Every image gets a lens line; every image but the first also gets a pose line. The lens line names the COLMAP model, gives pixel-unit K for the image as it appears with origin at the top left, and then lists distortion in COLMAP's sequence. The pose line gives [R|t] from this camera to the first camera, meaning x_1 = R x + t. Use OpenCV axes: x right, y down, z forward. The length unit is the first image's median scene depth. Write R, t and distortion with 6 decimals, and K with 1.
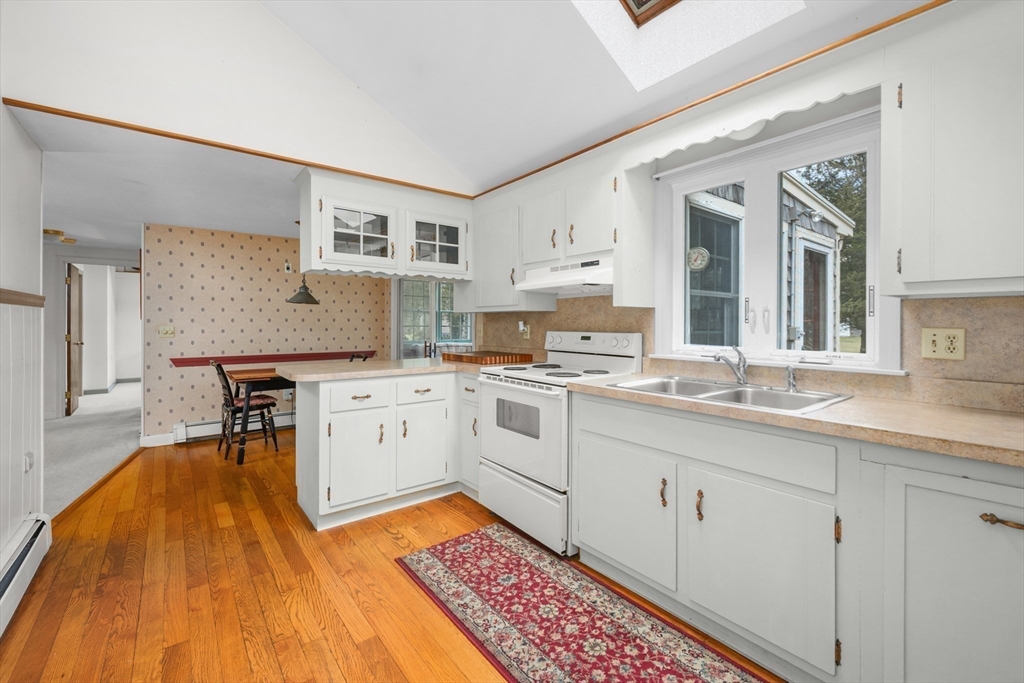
lens RADIAL K [[436.9, 0, 511.4], [0, 436.9, 323.5], [0, 0, 1]] dist [0.000301, -0.000094]
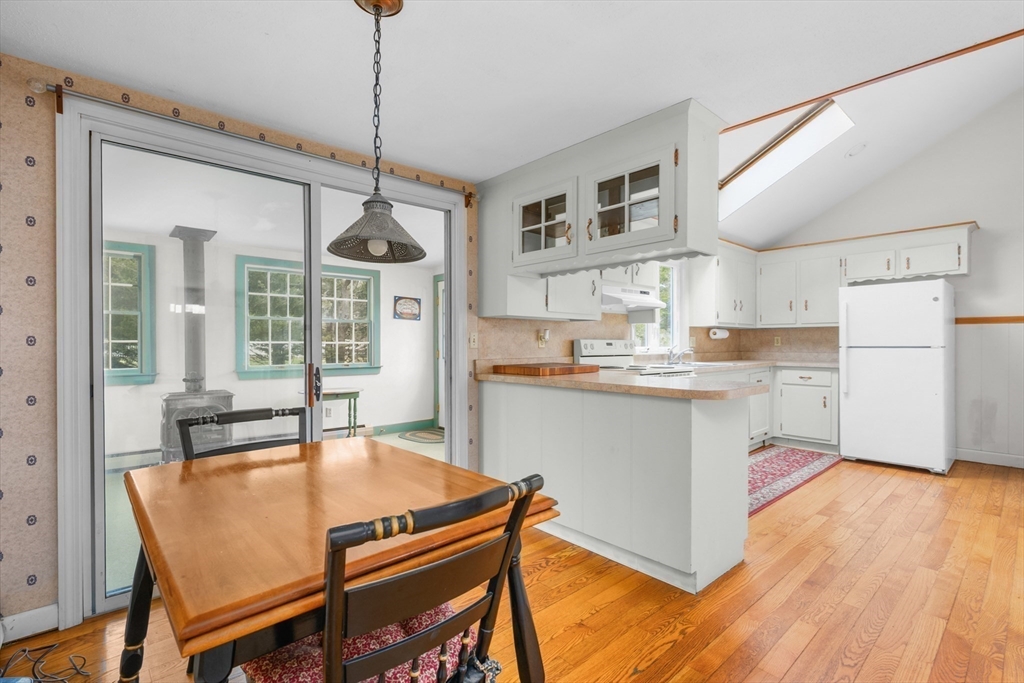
lens RADIAL K [[477.8, 0, 512.6], [0, 477.8, 346.9], [0, 0, 1]] dist [0.002225, 0.000444]
pose [[-0.074772, -0.009120, 0.997159, -1.423560], [-0.000408, 0.999958, 0.009115, 0.032339], [-0.997201, 0.000274, -0.074772, 1.593641]]
